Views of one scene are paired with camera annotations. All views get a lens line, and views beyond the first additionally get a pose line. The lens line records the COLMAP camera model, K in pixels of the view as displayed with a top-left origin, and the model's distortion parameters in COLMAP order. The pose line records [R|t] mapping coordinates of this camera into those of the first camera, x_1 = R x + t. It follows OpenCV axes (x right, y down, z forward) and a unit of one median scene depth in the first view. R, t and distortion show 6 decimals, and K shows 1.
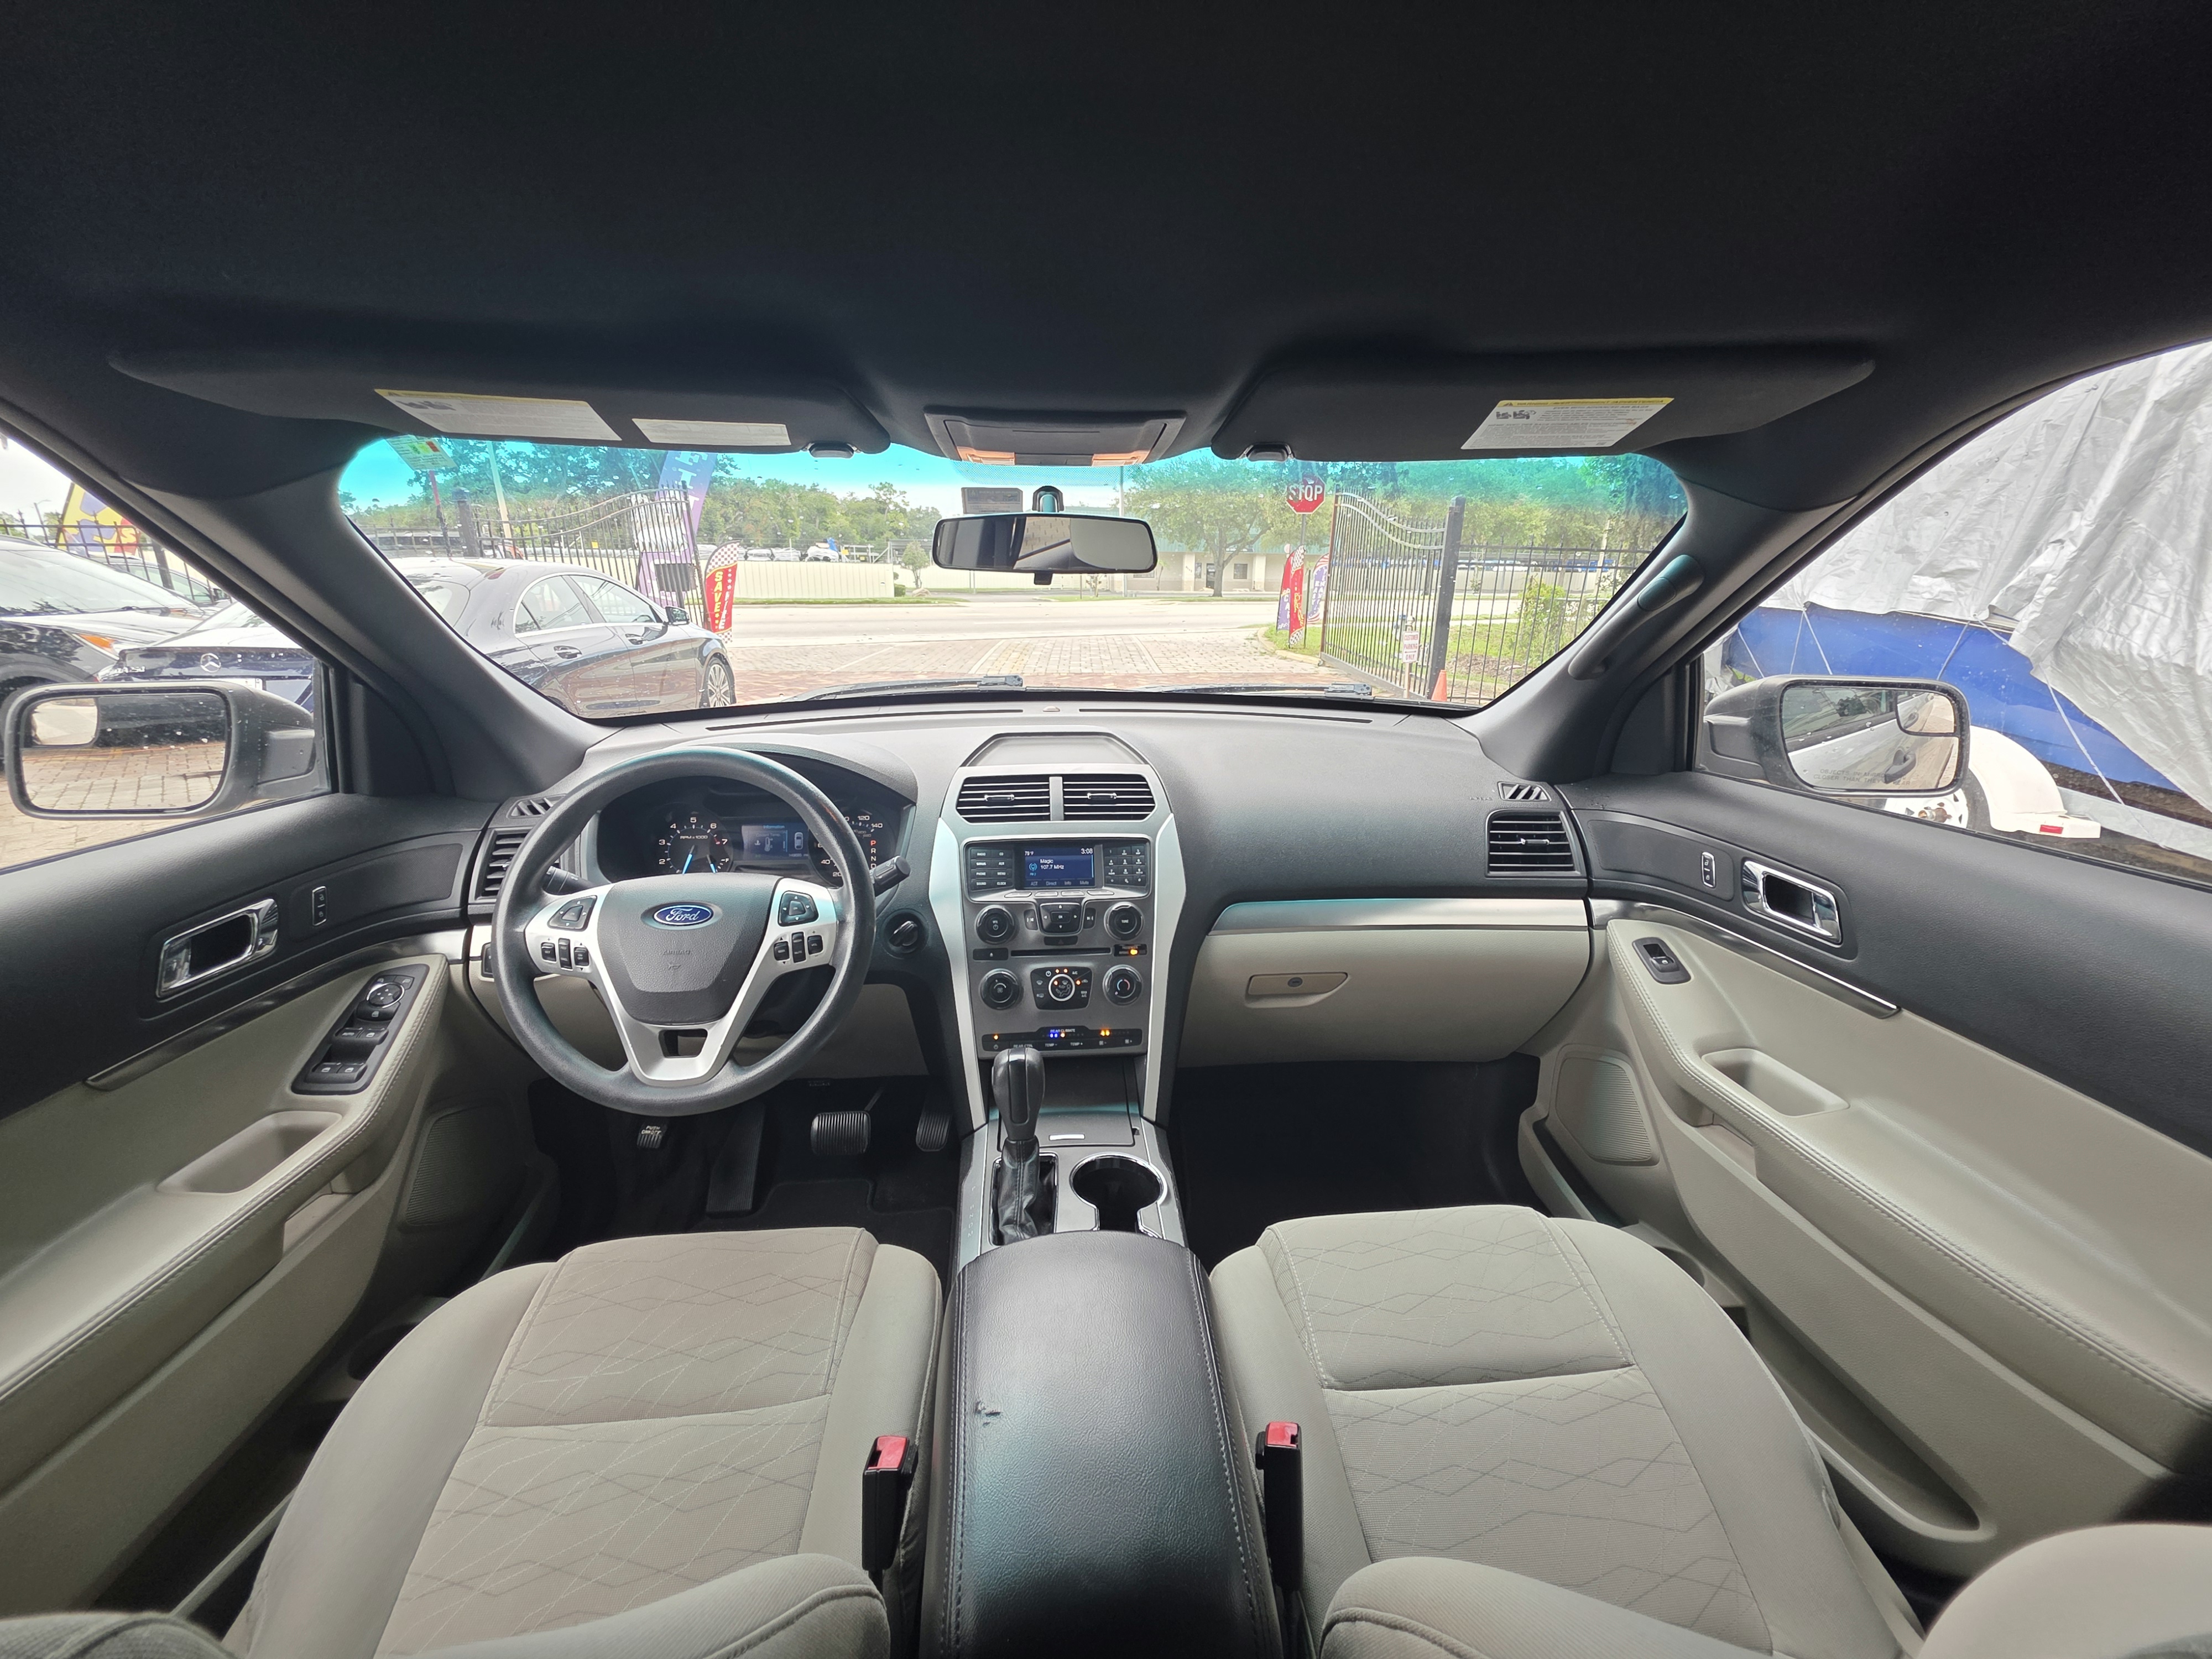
lens RADIAL K [[880.4, 0, 1114.7], [0, 880.4, 832.0], [0, 0, 1]] dist [0.002763, 0.000116]
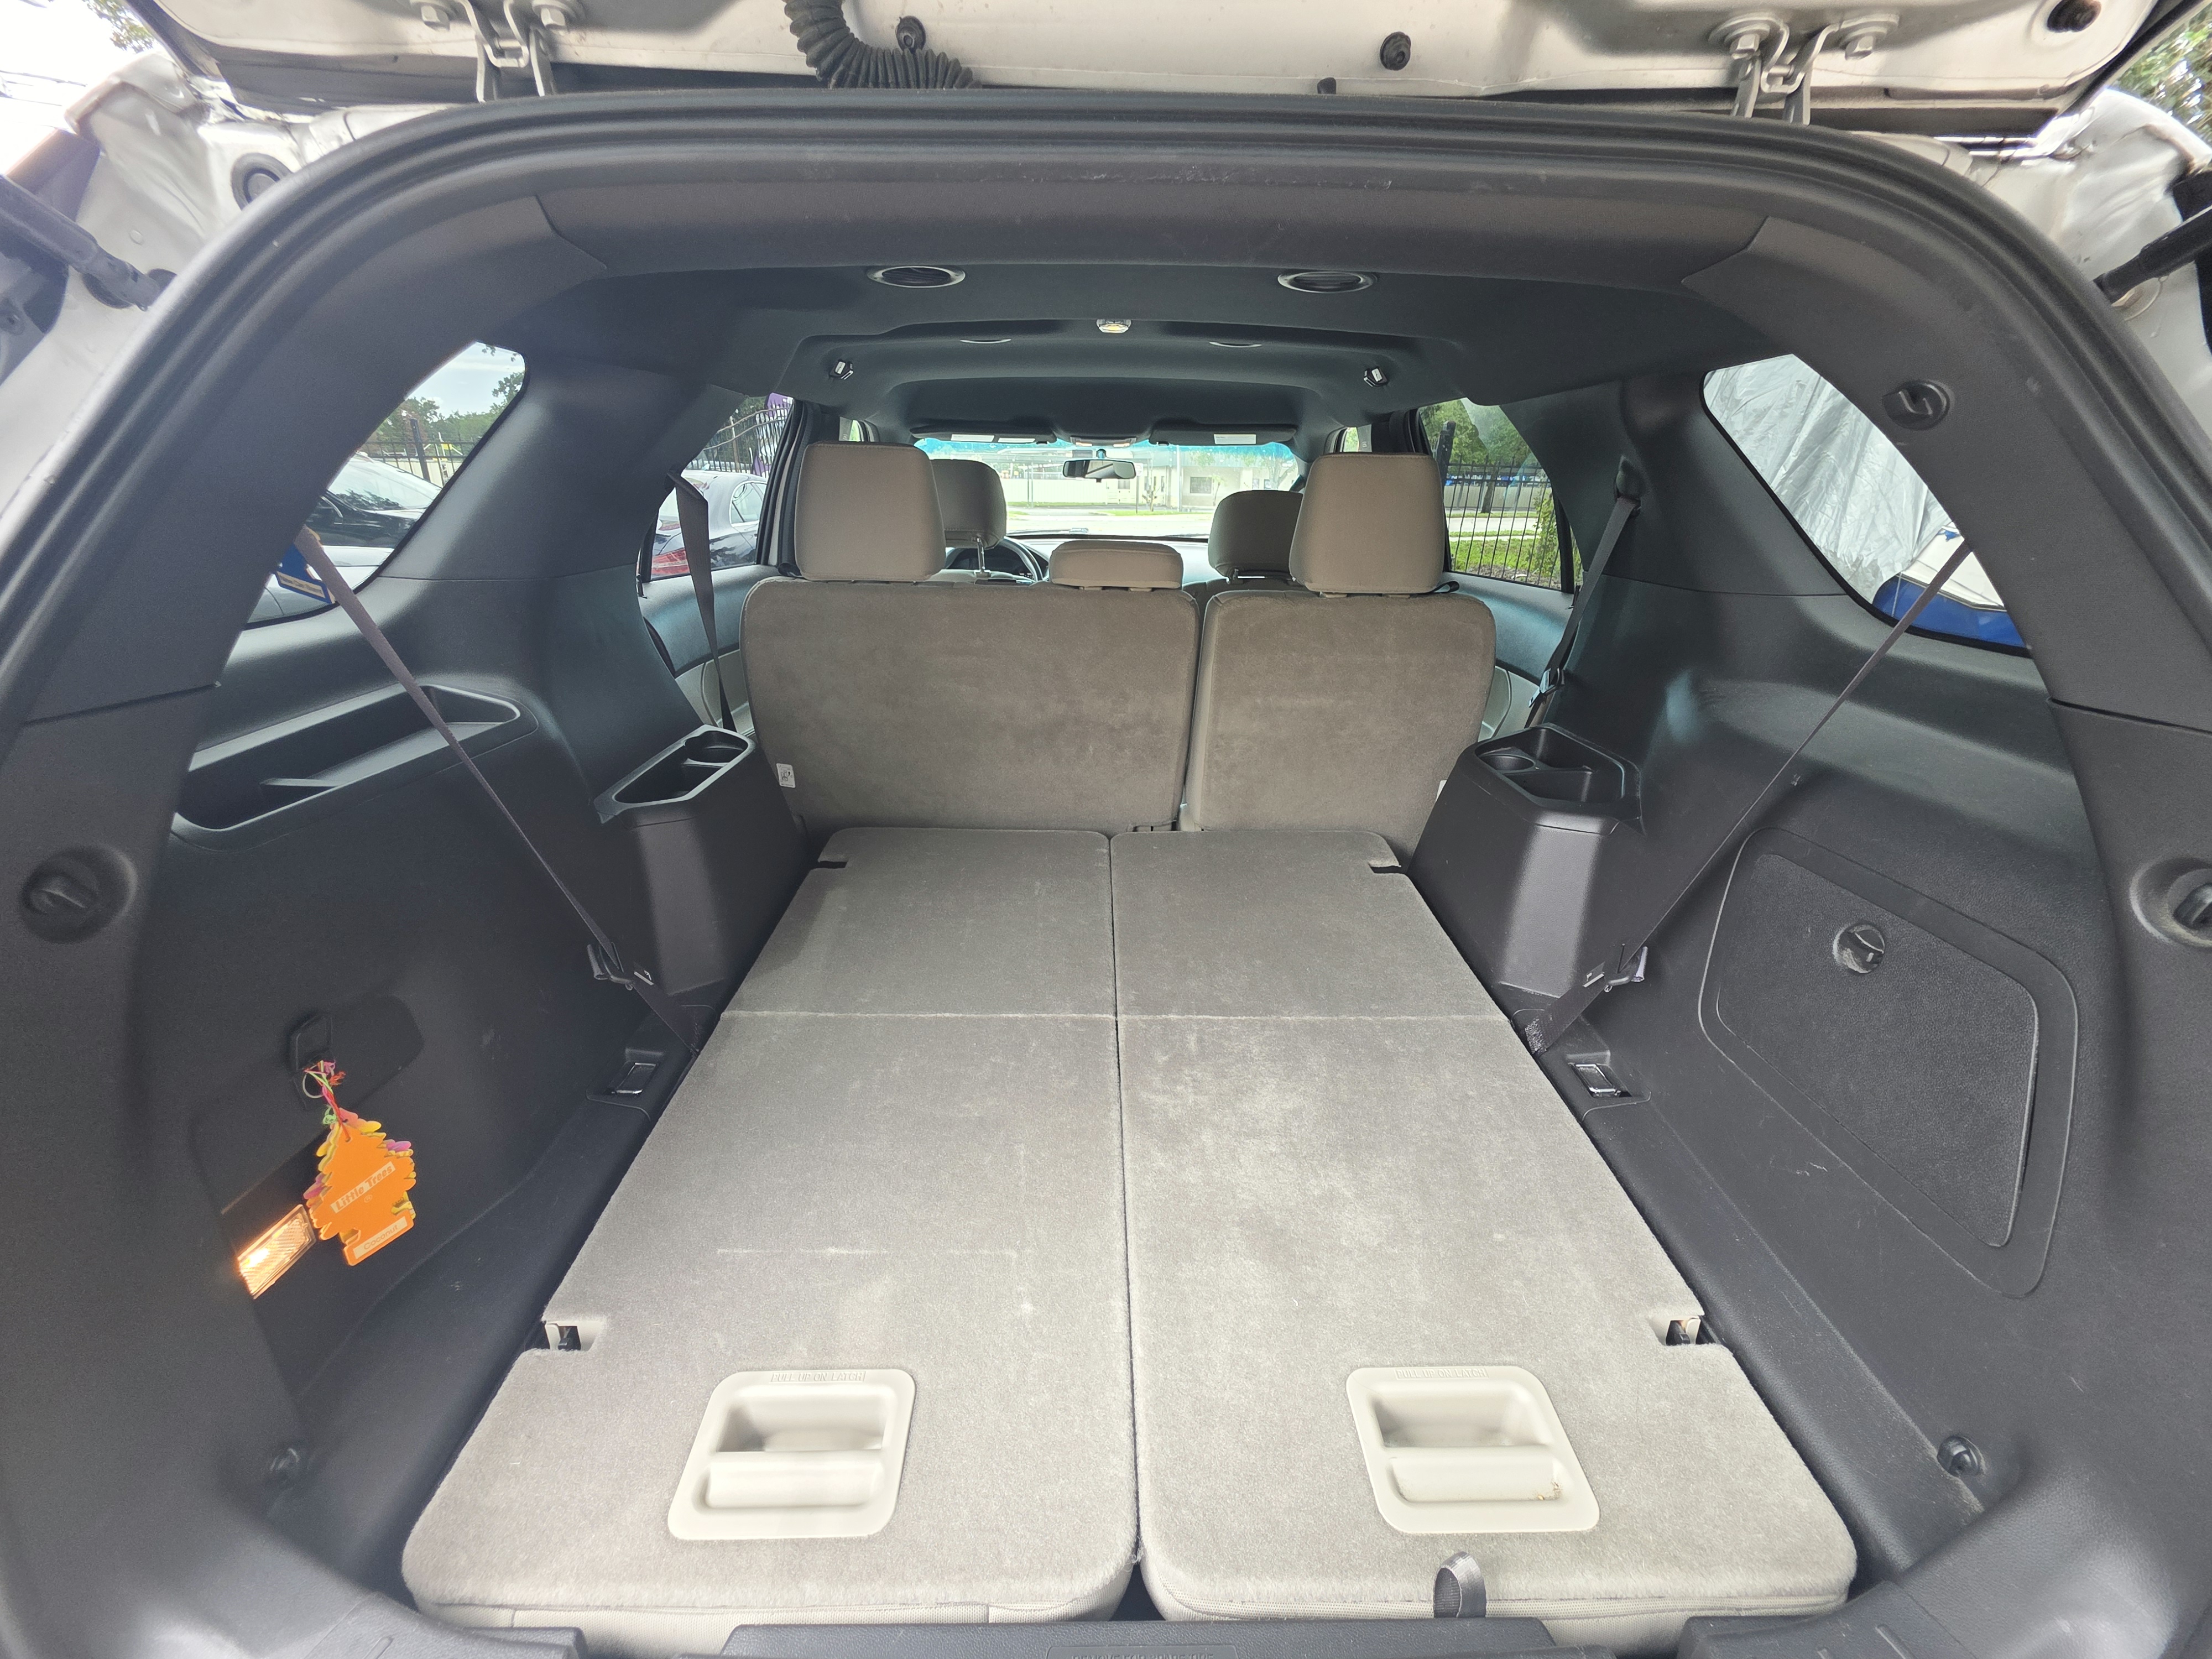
lens RADIAL K [[877.9, 0, 1109.3], [0, 877.9, 831.4], [0, 0, 1]] dist [0.001432, -0.000268]
pose [[0.997606, 0.032766, -0.060895, 0.159935], [-0.027376, 0.995803, 0.087334, 0.585359], [0.063501, -0.085458, 0.994316, -1.900911]]
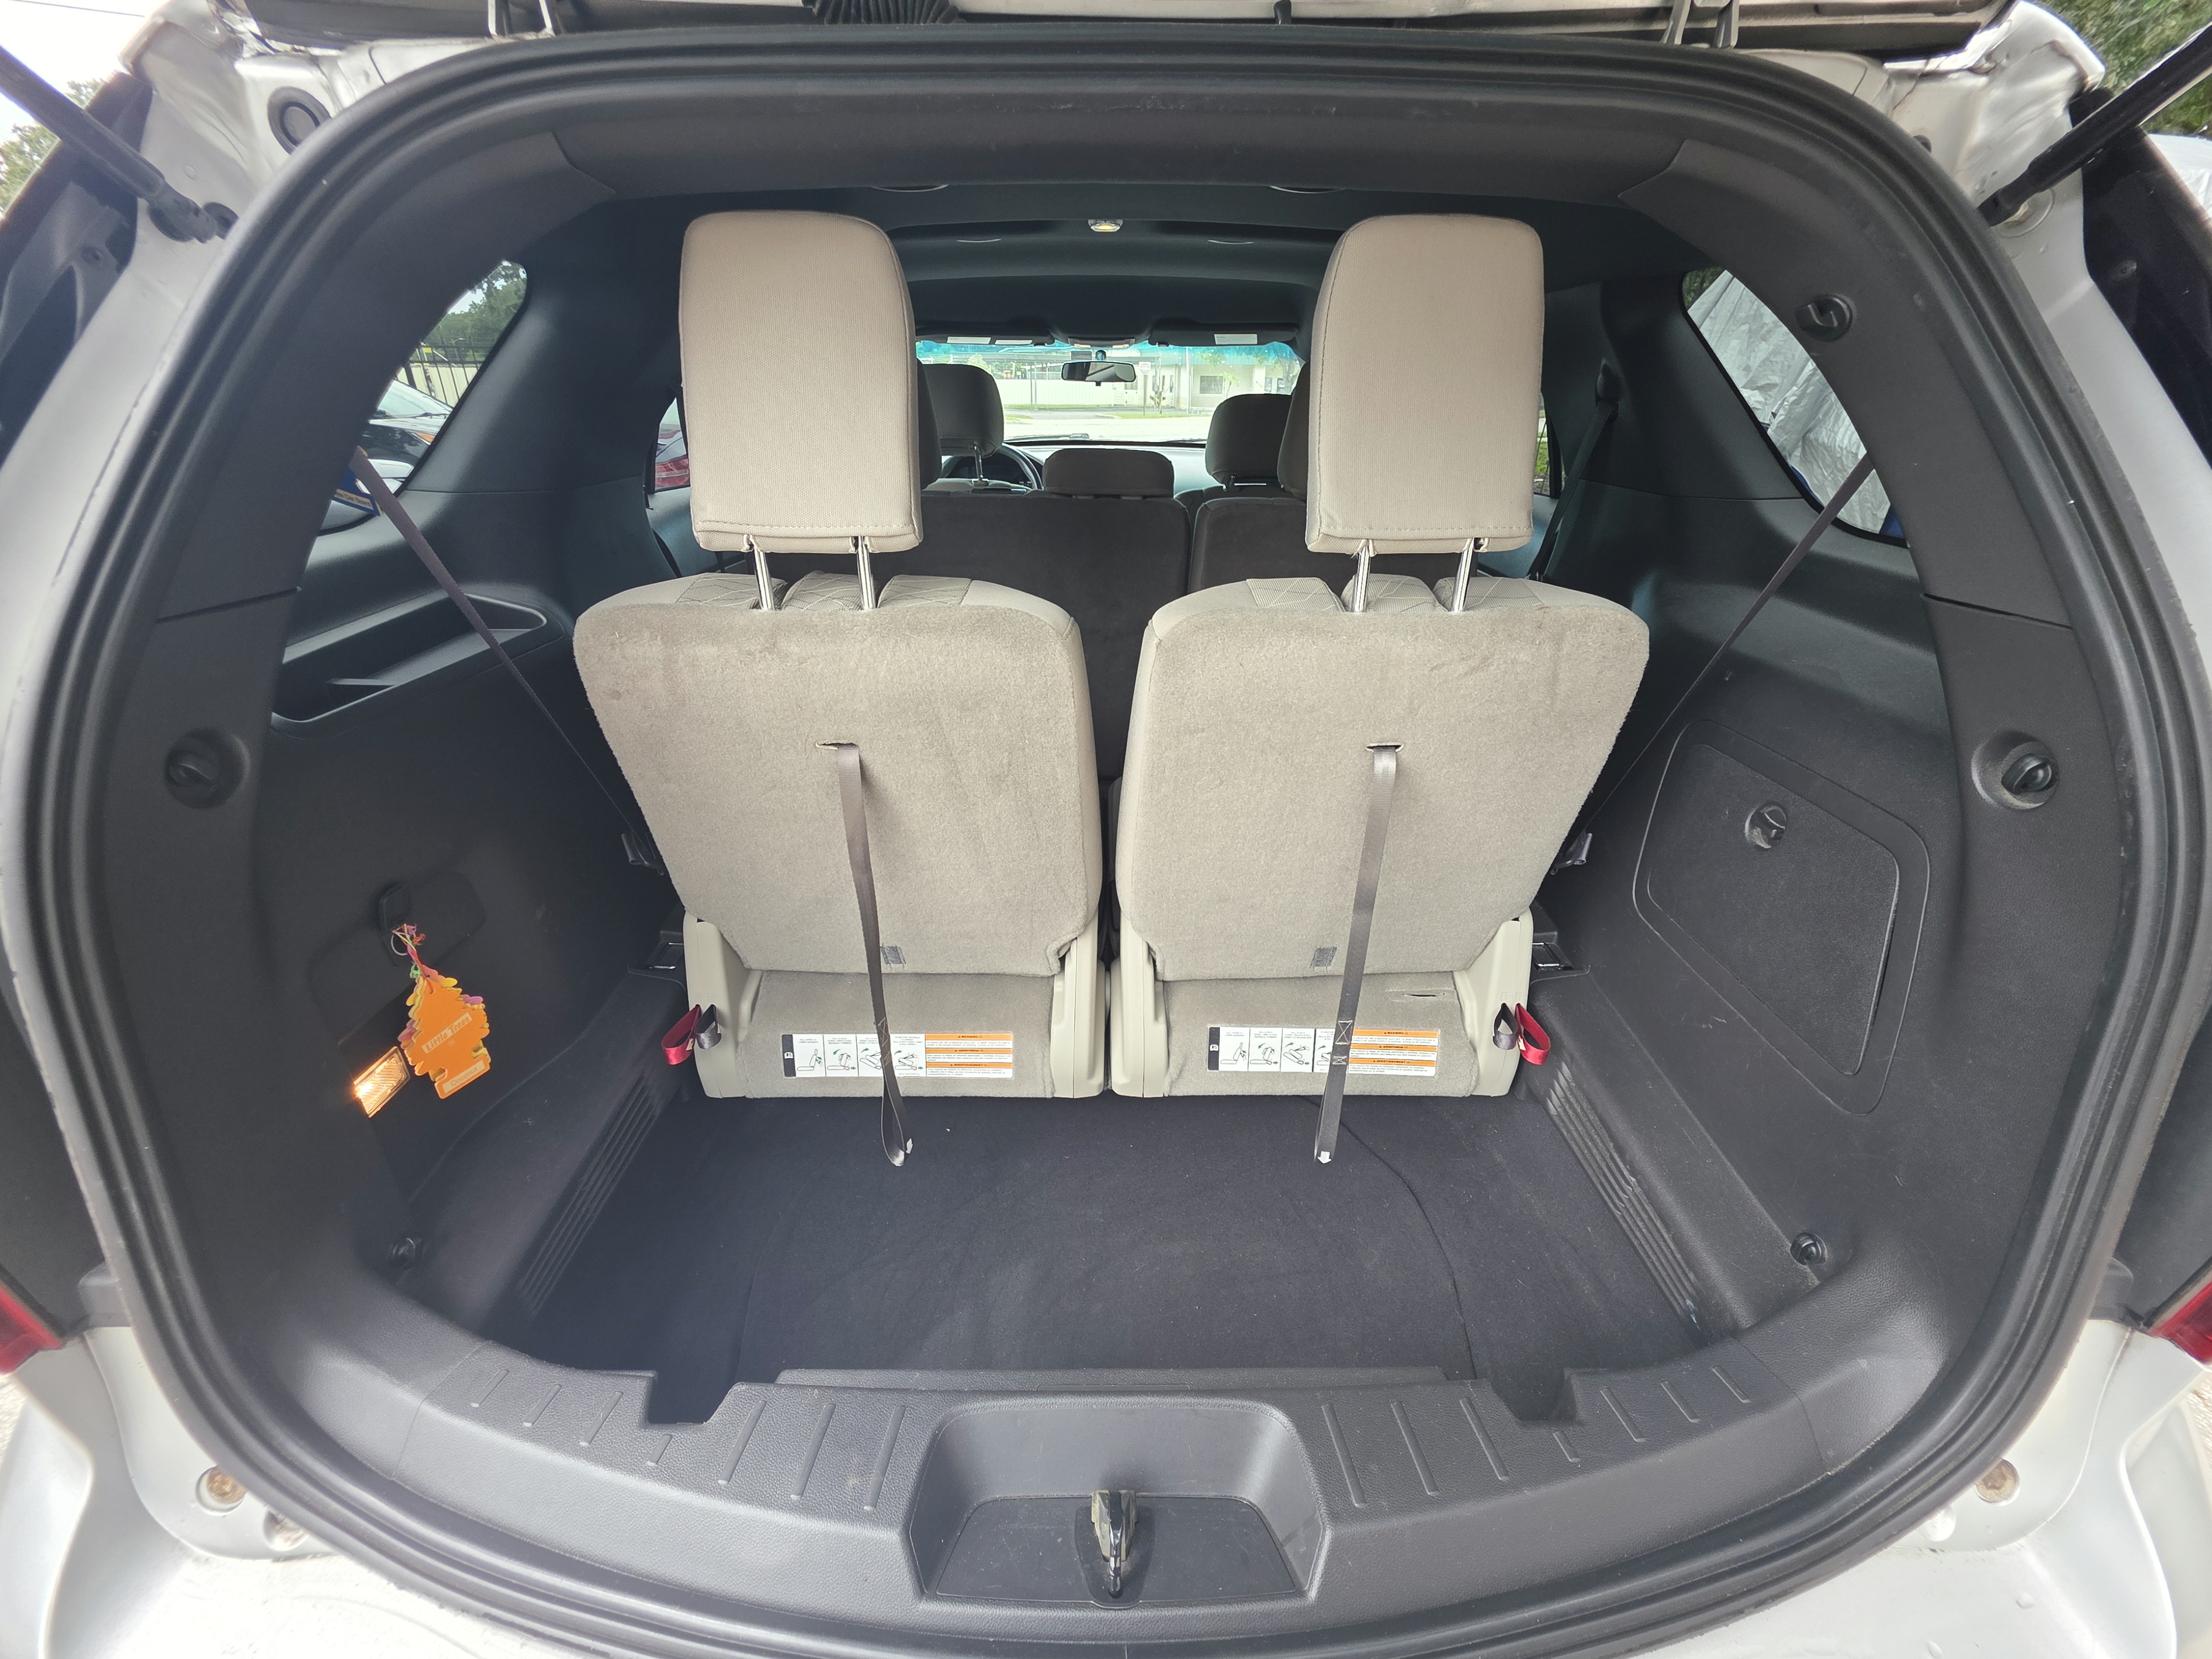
lens RADIAL K [[879.3, 0, 1108.1], [0, 879.3, 828.7], [0, 0, 1]] dist [-0.000224, 0.000044]
pose [[0.997044, 0.035340, -0.068227, 0.186991], [-0.022698, 0.983789, 0.177885, 0.598693], [0.073407, -0.175811, 0.981683, -1.974173]]
